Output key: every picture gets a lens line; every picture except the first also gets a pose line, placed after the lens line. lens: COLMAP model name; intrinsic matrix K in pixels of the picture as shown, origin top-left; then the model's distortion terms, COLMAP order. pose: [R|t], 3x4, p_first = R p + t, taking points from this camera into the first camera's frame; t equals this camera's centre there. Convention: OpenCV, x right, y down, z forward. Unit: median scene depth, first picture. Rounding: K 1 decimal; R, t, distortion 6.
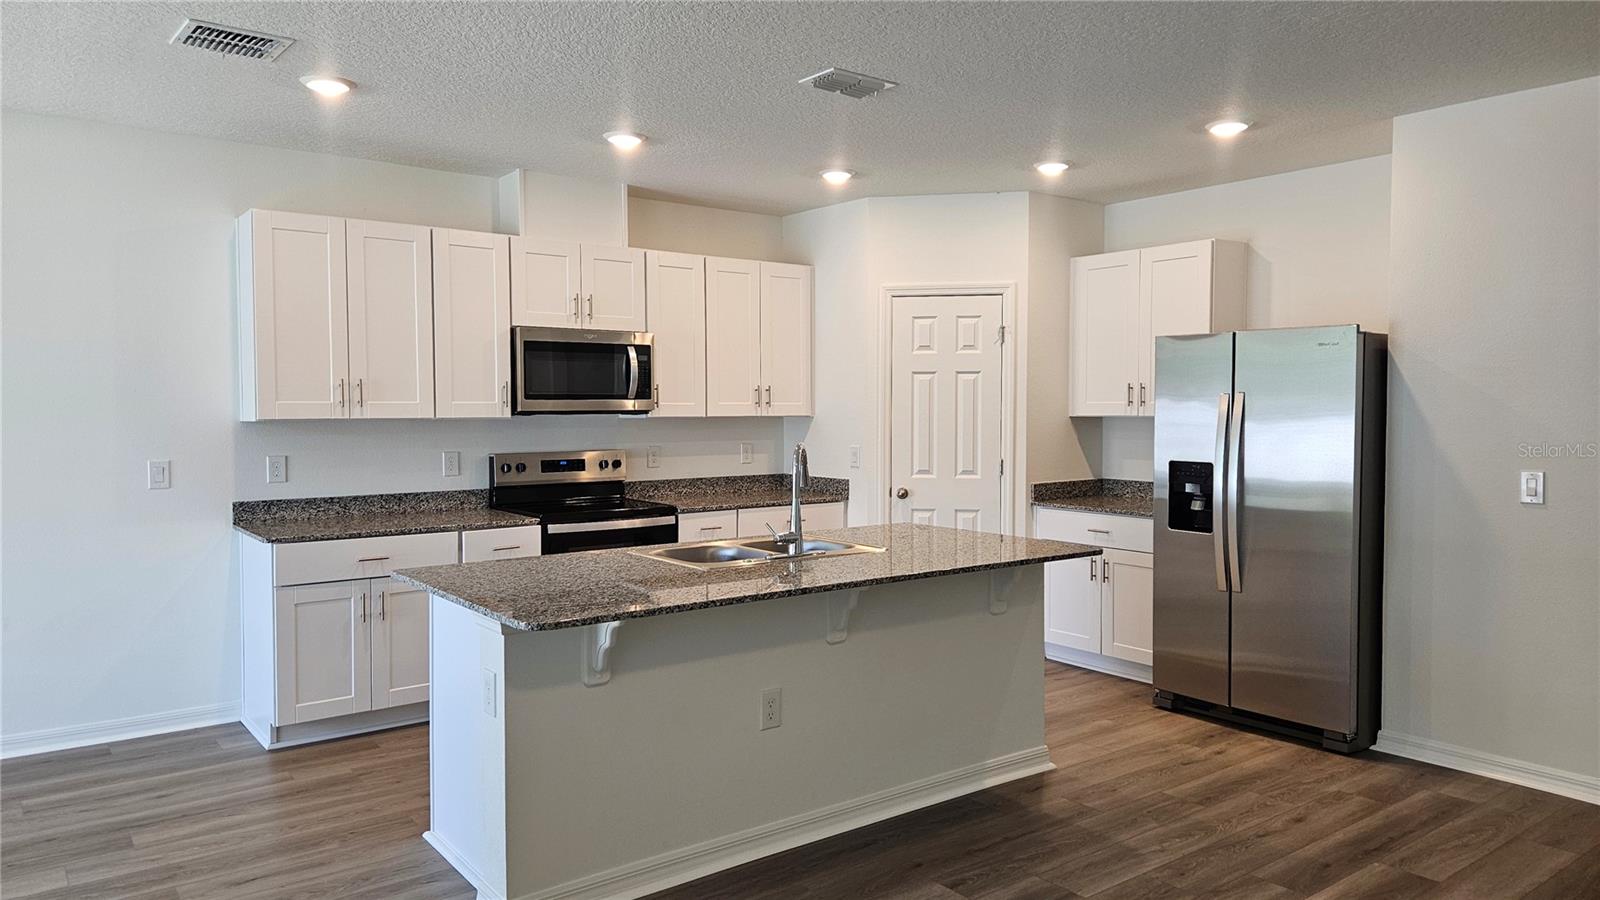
lens RADIAL K [[1069.9, 0, 794.2], [0, 1069.9, 444.2], [0, 0, 1]] dist [0.049660, -0.037606]
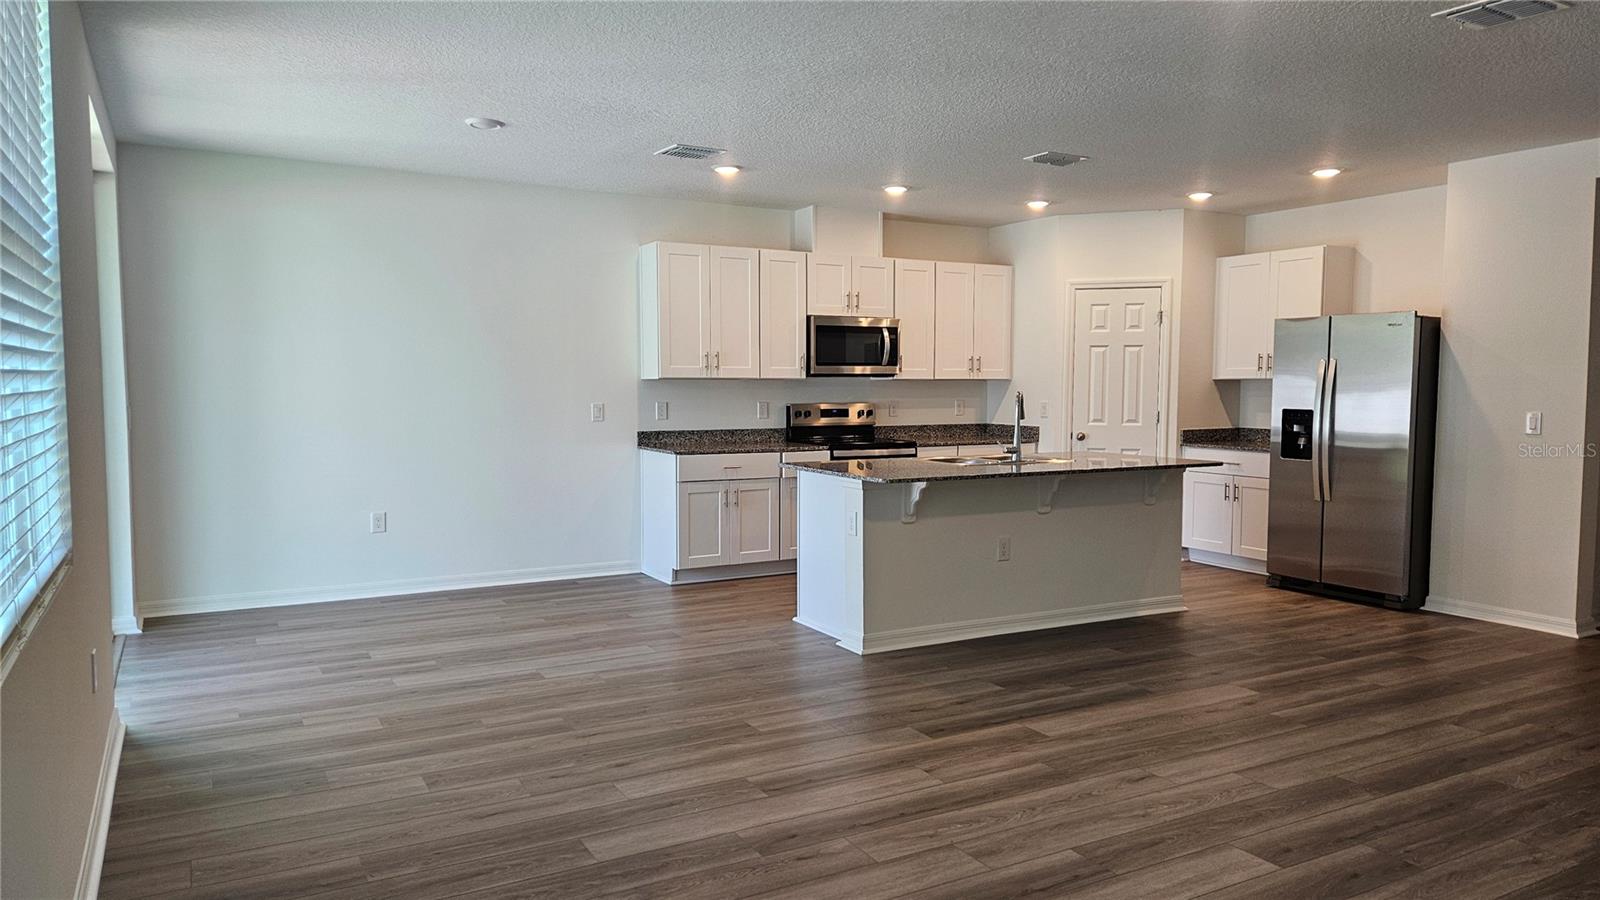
lens RADIAL K [[1069.9, 0, 795.9], [0, 1069.9, 458.5], [0, 0, 1]] dist [0.049660, -0.037606]
pose [[0.989541, 0.012976, -0.143667, -0.072508], [-0.008026, 0.999356, 0.034980, 0.035979], [0.144029, -0.033461, 0.989008, -0.476047]]
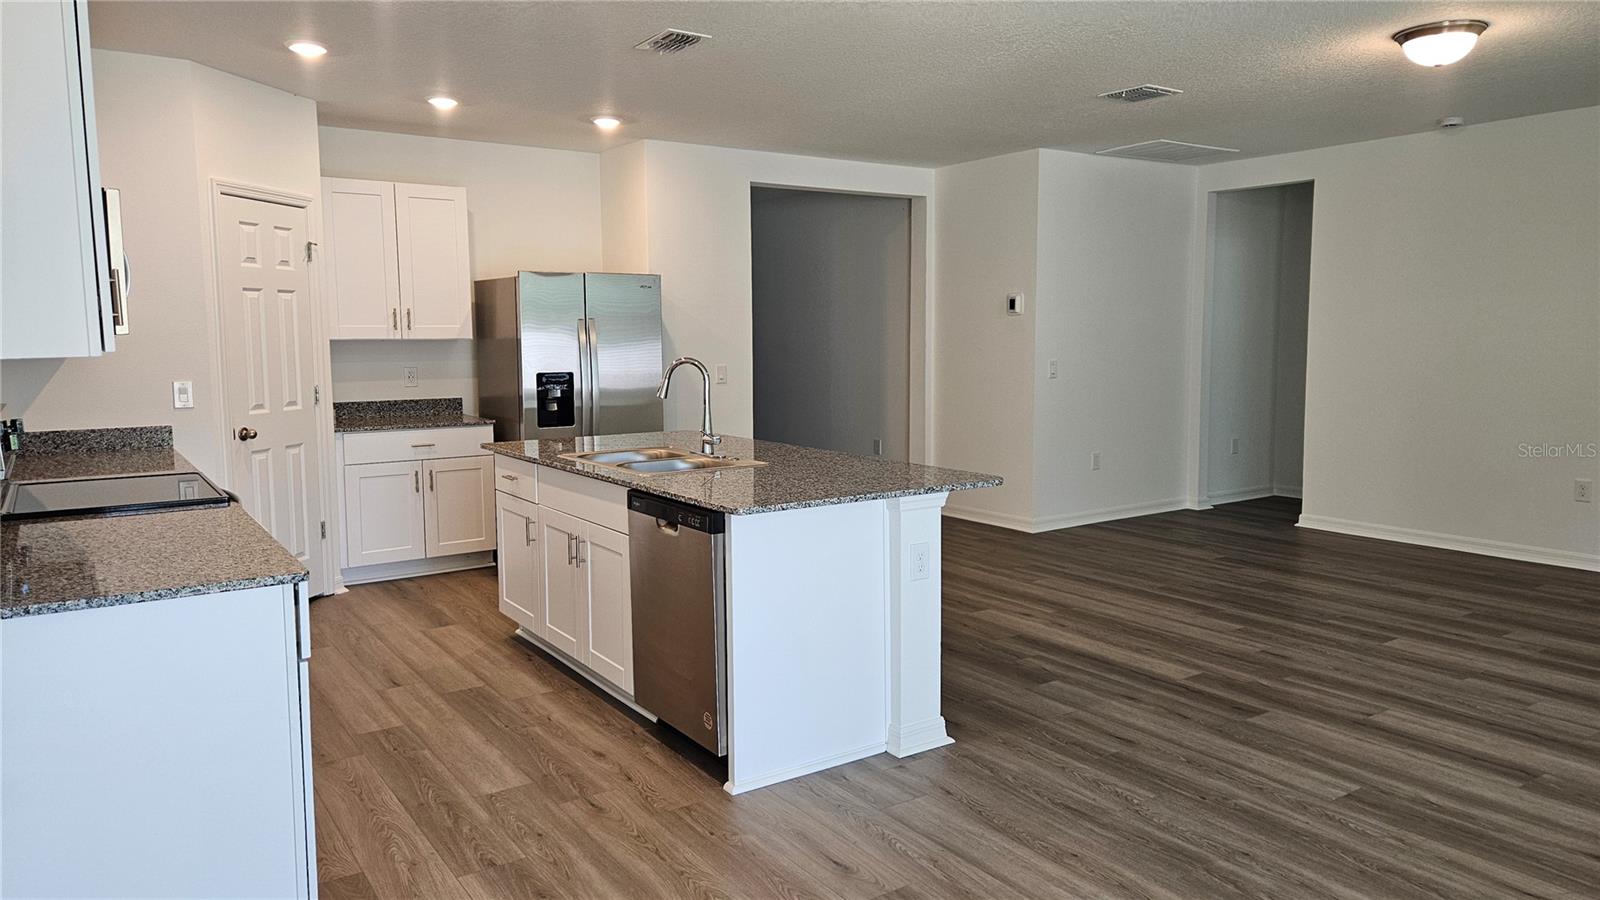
lens RADIAL K [[1069.9, 0, 791.4], [0, 1069.9, 451.5], [0, 0, 1]] dist [0.049660, -0.037606]
pose [[0.061672, -0.115961, 0.991337, -0.880234], [0.045566, 0.992519, 0.113264, -0.020983], [-0.997056, 0.038186, 0.066495, 0.637742]]
